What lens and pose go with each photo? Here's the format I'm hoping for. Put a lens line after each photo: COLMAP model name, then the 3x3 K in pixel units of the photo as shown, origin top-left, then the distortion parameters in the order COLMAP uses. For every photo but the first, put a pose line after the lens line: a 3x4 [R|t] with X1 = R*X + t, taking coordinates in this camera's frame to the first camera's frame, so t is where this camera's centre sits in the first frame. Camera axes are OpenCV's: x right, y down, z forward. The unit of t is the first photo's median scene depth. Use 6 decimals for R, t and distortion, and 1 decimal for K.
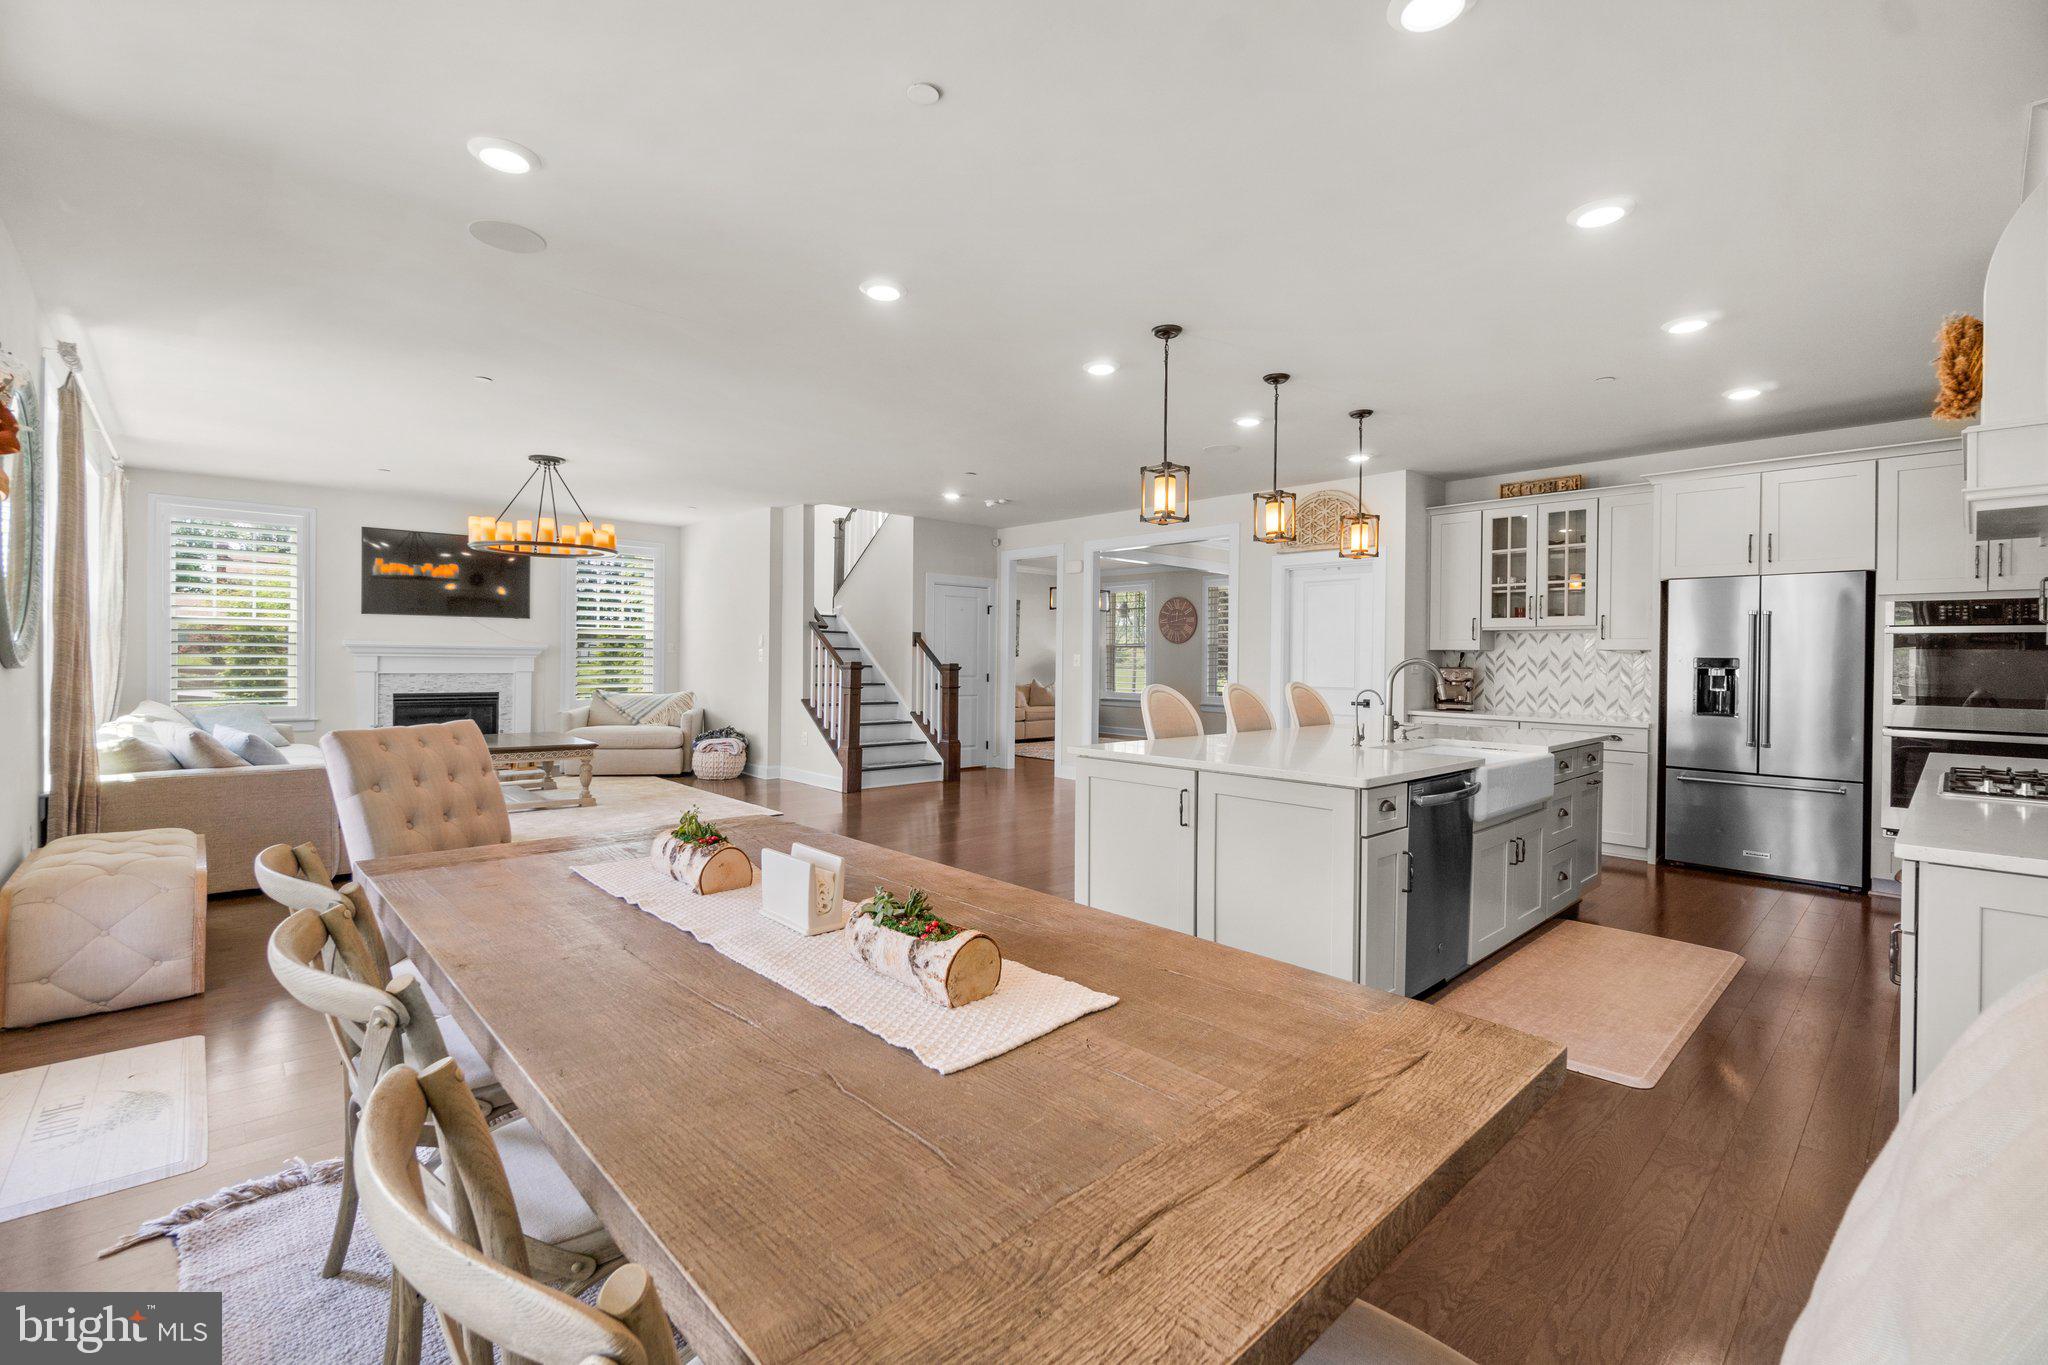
lens RADIAL K [[885.0, 0, 1018.7], [0, 885.0, 662.9], [0, 0, 1]] dist [-0.002431, 0.000111]
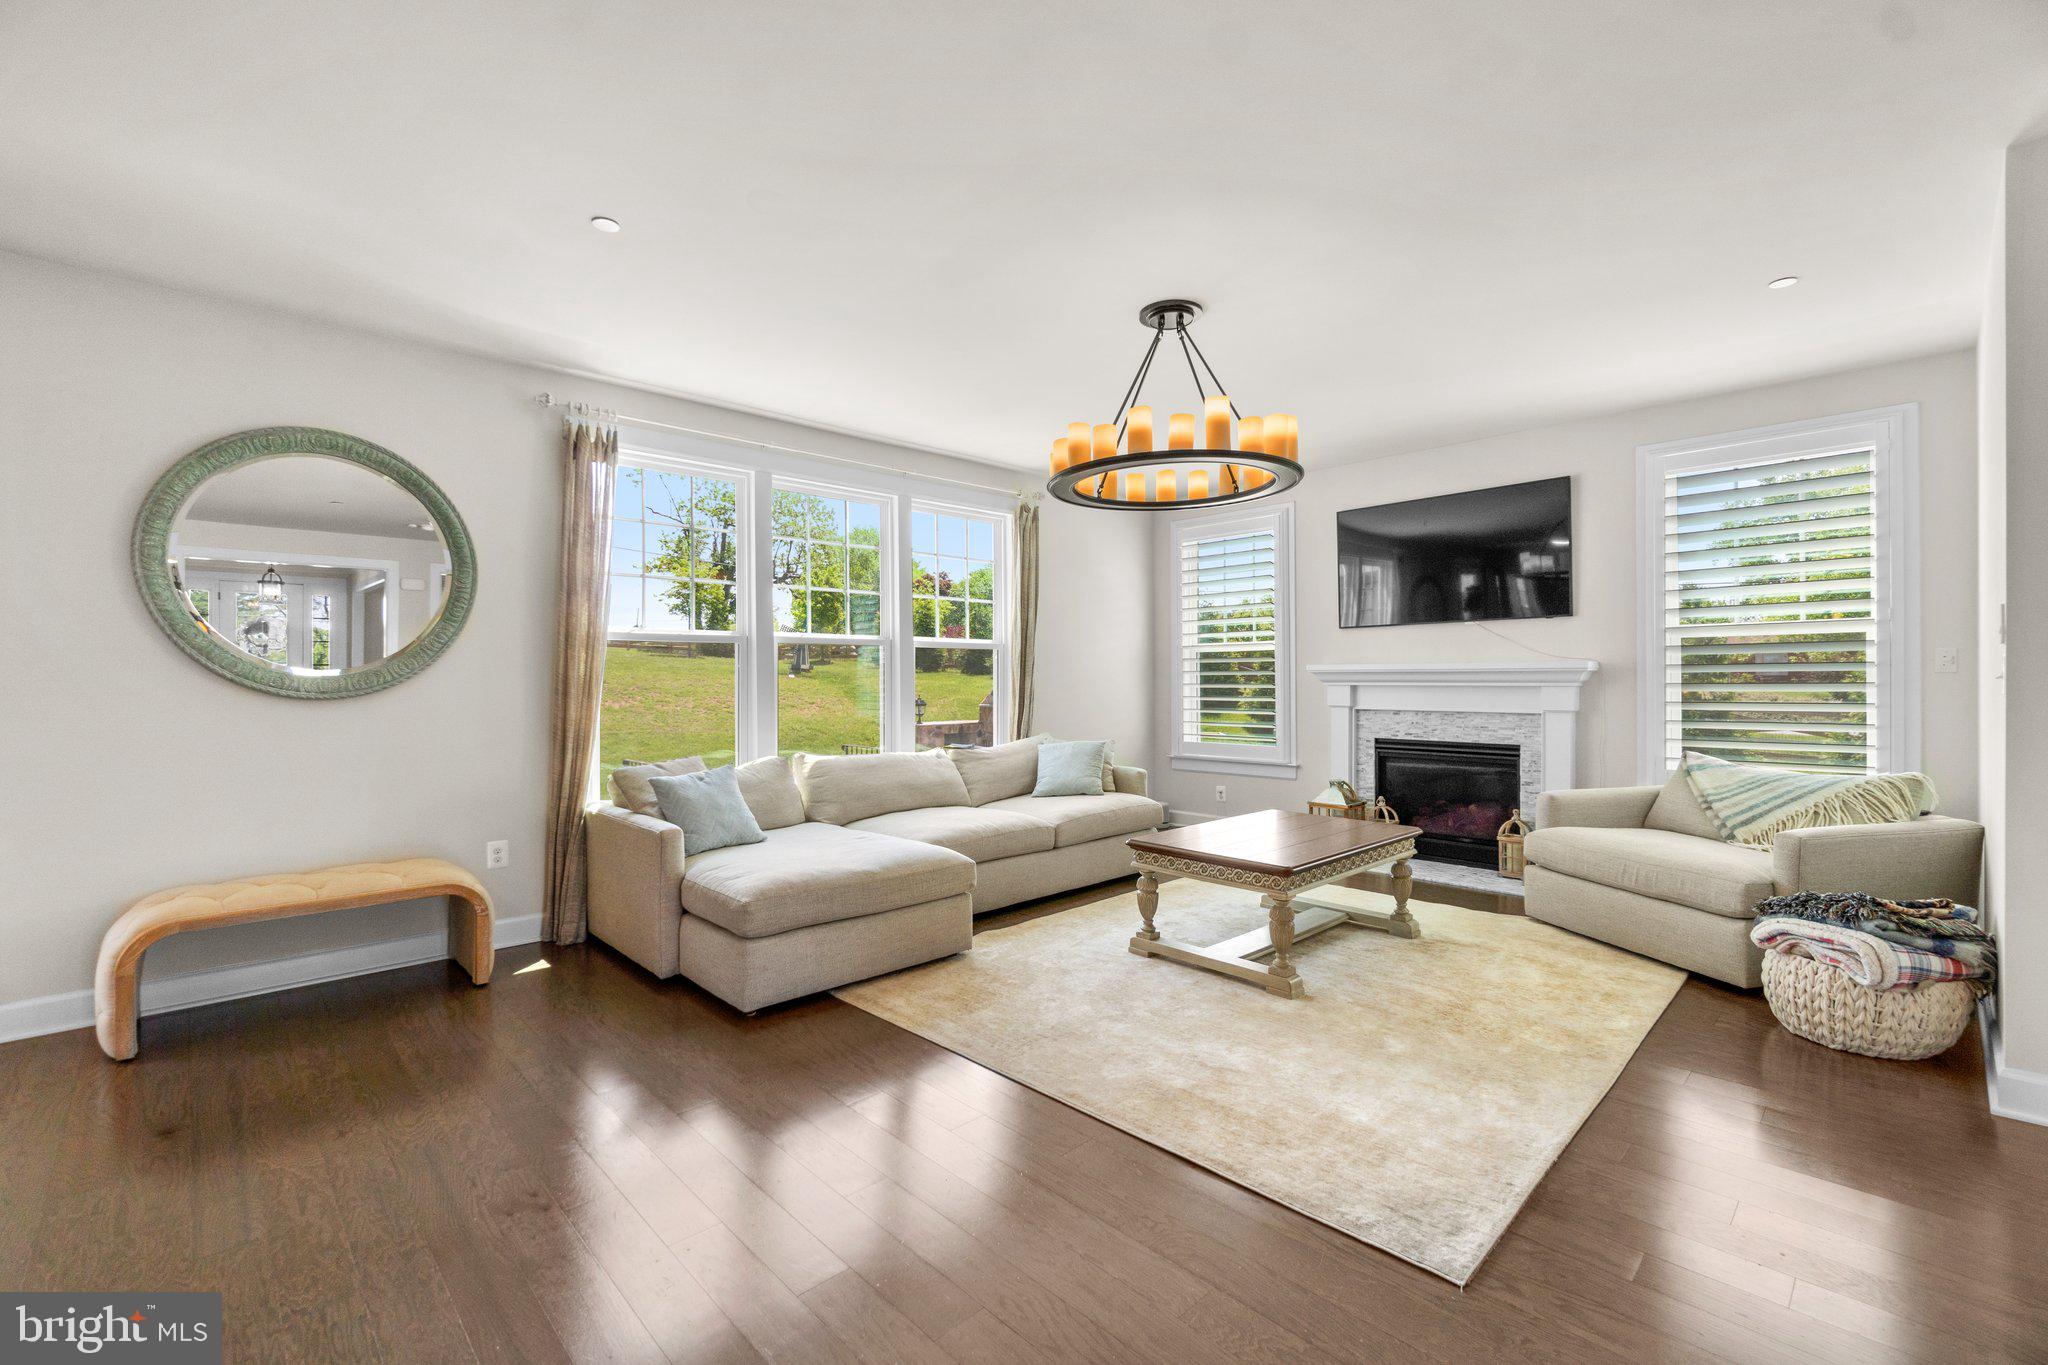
lens RADIAL K [[875.1, 0, 1017.9], [0, 875.1, 680.7], [0, 0, 1]] dist [-0.004591, -0.000540]
pose [[0.010407, -0.011763, -0.999877, -0.011705], [-0.002403, 0.999928, -0.011788, -0.002915], [0.999943, 0.002526, 0.010378, 0.918063]]
